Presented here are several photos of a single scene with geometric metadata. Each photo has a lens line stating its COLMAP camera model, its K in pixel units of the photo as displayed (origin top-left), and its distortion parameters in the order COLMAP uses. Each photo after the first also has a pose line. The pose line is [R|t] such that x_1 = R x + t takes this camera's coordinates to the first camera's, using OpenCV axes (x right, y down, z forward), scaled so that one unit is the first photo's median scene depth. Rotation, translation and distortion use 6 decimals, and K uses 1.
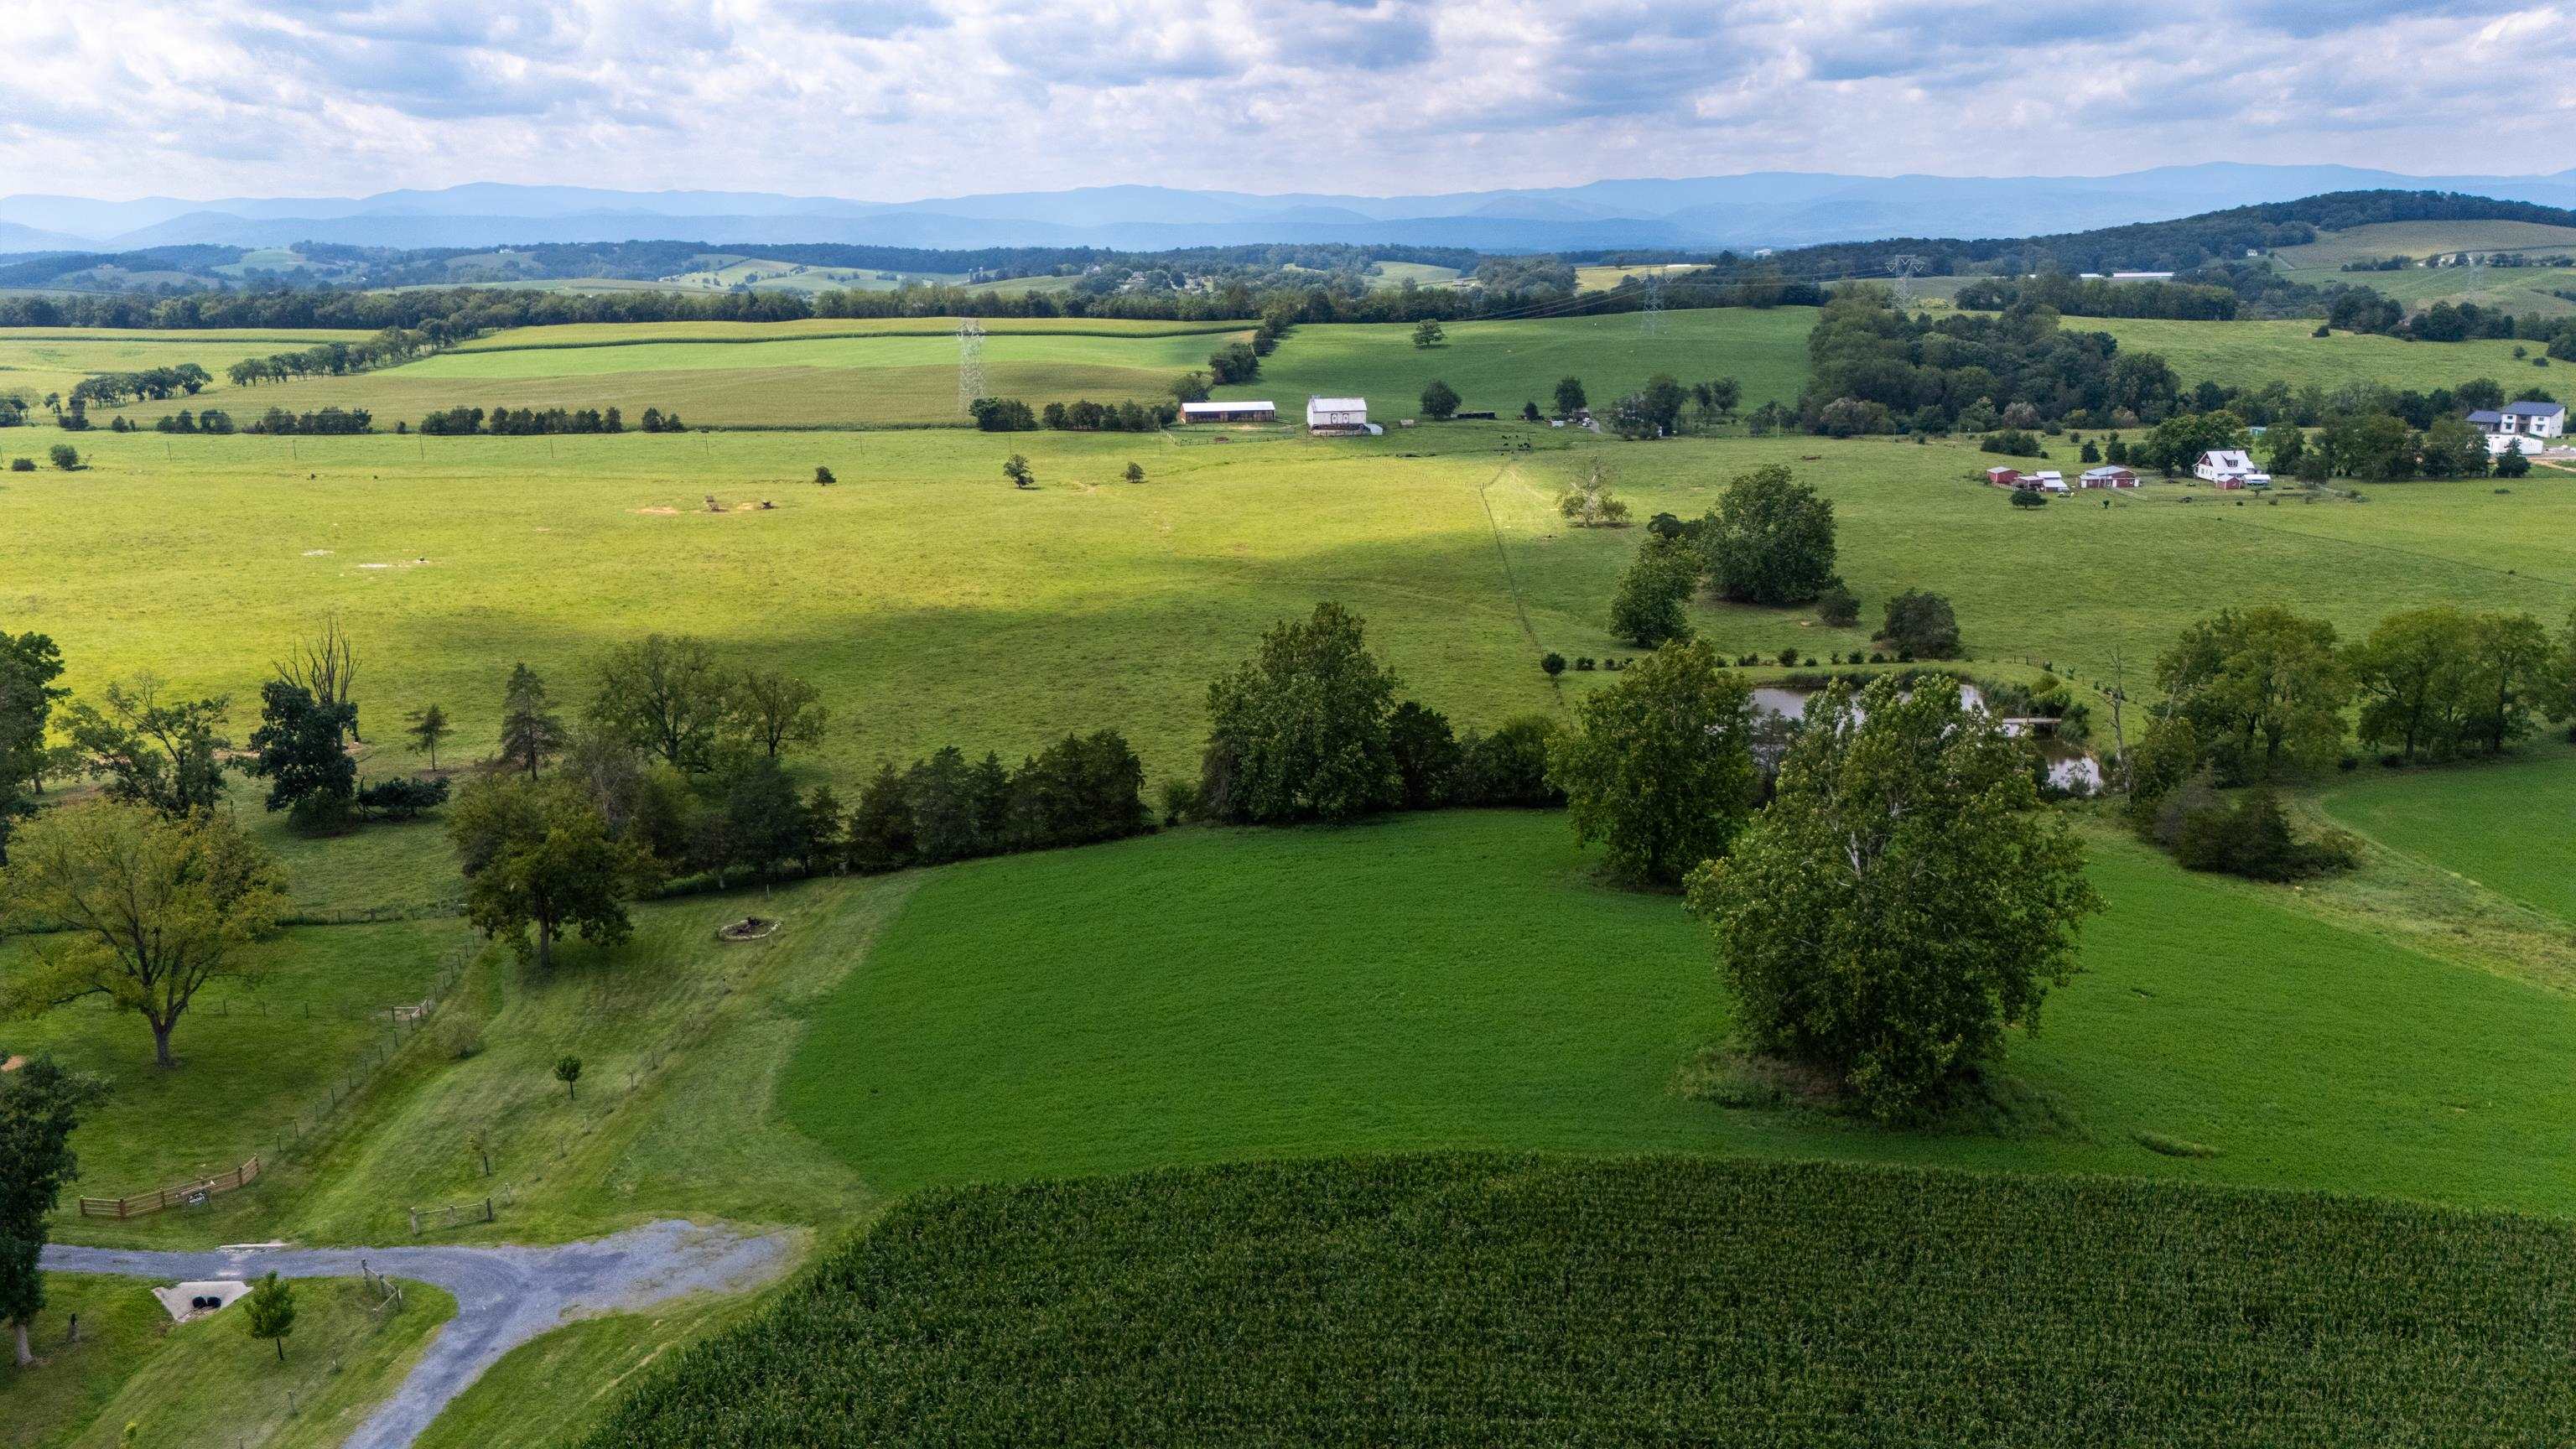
lens RADIAL K [[1908.4, 0, 1285.6], [0, 1908.4, 716.3], [0, 0, 1]] dist [0.075538, -0.079973]
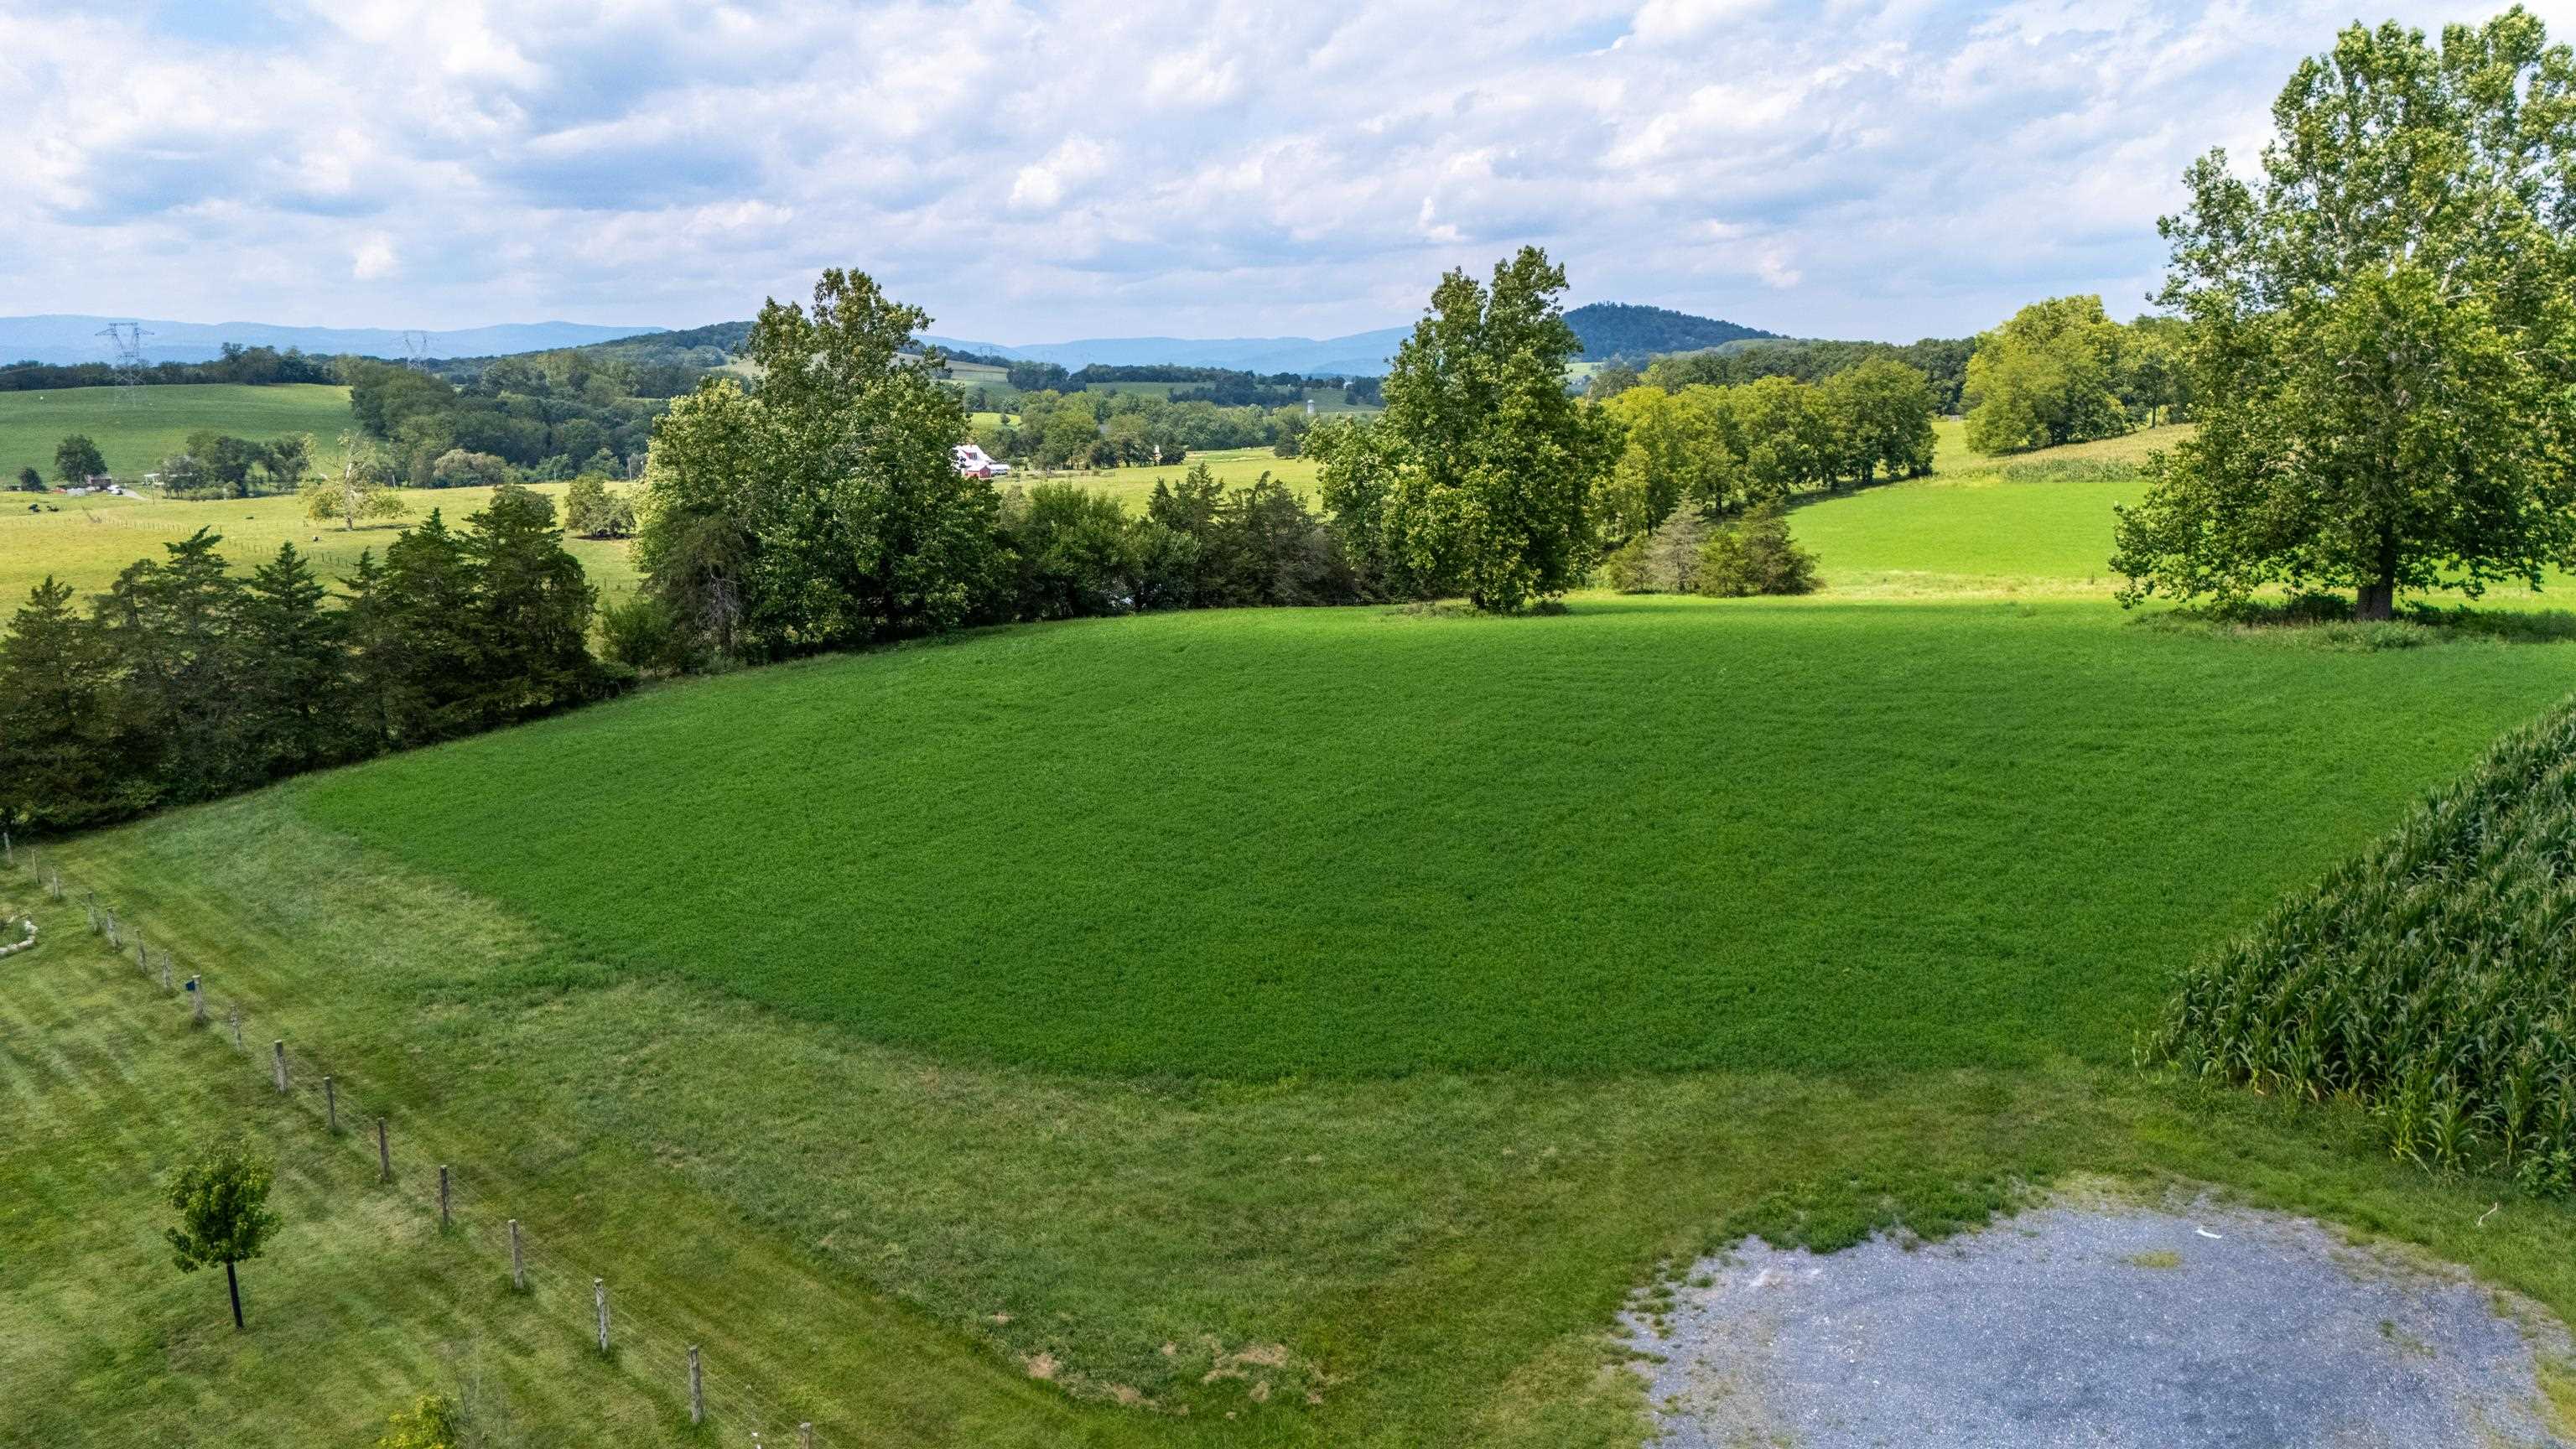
lens RADIAL K [[1908.4, 0, 1294.8], [0, 1908.4, 709.8], [0, 0, 1]] dist [0.075538, -0.079973]
pose [[0.698116, -0.118881, 0.706047, -0.079972], [0.175692, 0.984413, -0.007967, 0.025923], [-0.694094, 0.129609, 0.708121, 0.128072]]
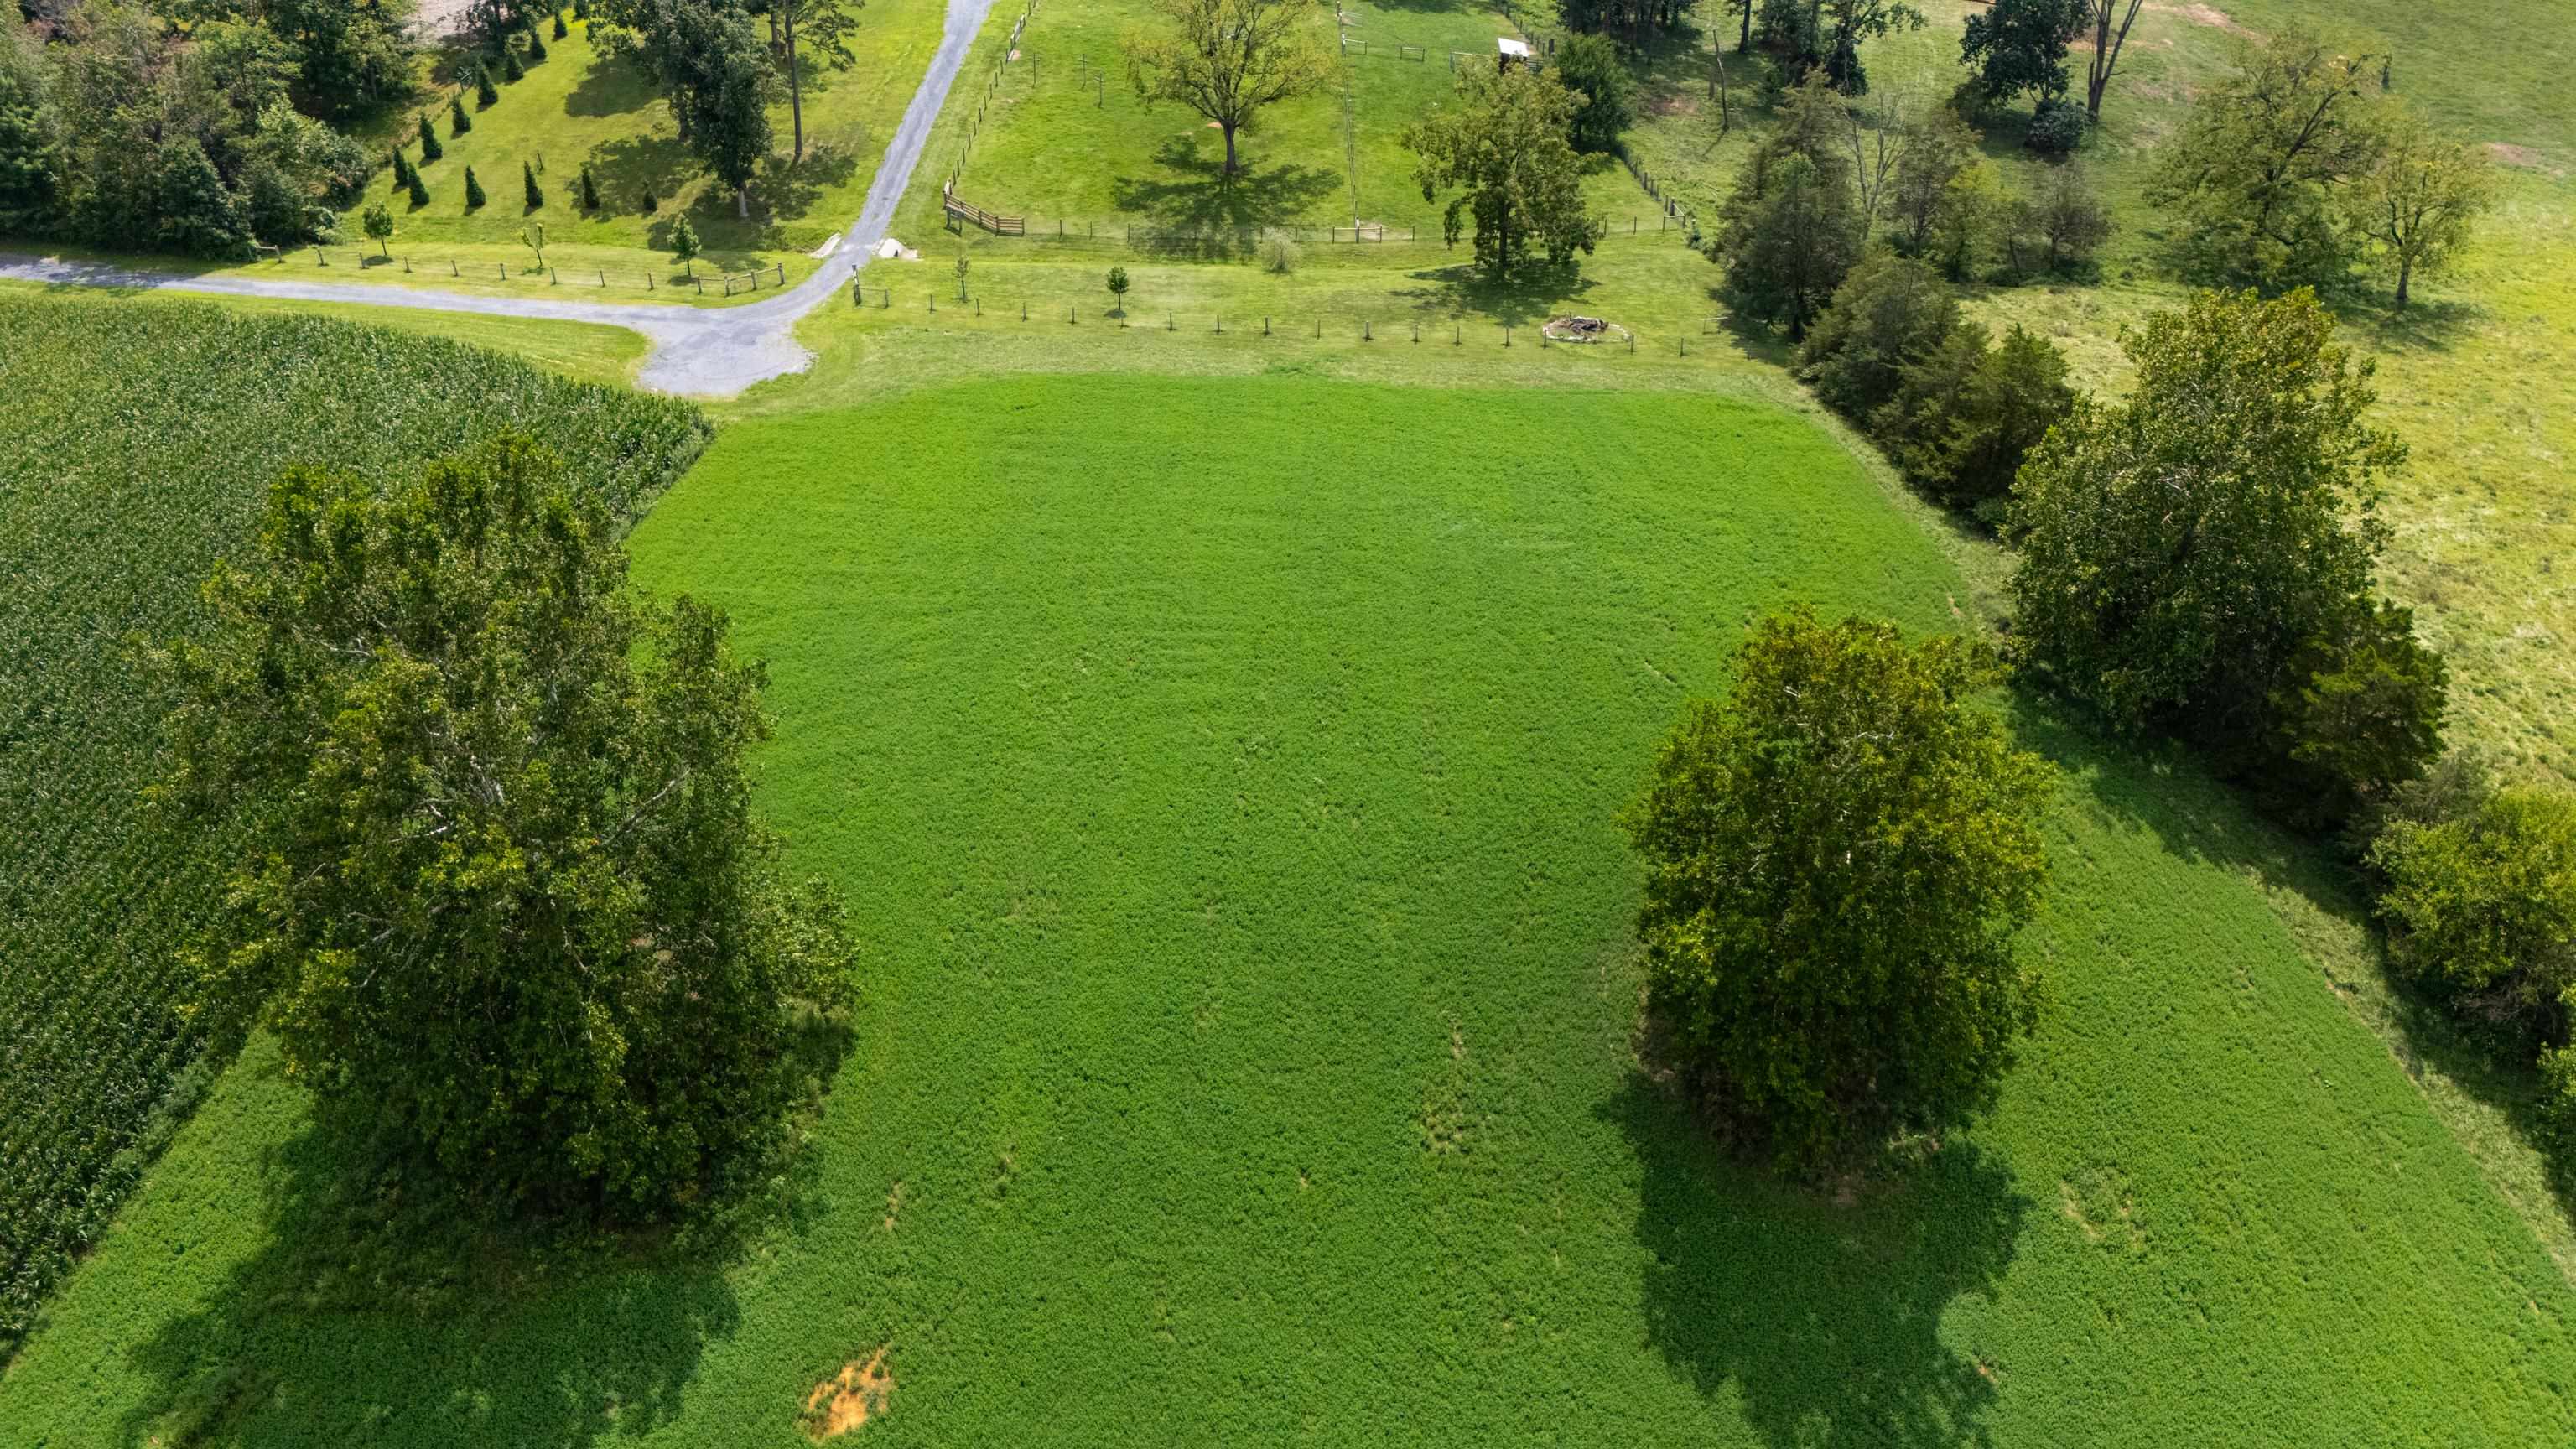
lens RADIAL K [[1908.4, 0, 1286.0], [0, 1908.4, 716.9], [0, 0, 1]] dist [0.075538, -0.079973]
pose [[-0.058593, 0.577378, -0.814372, 0.121197], [-0.214214, 0.789499, 0.575156, -0.049992], [0.975028, 0.208150, 0.077423, 0.190599]]
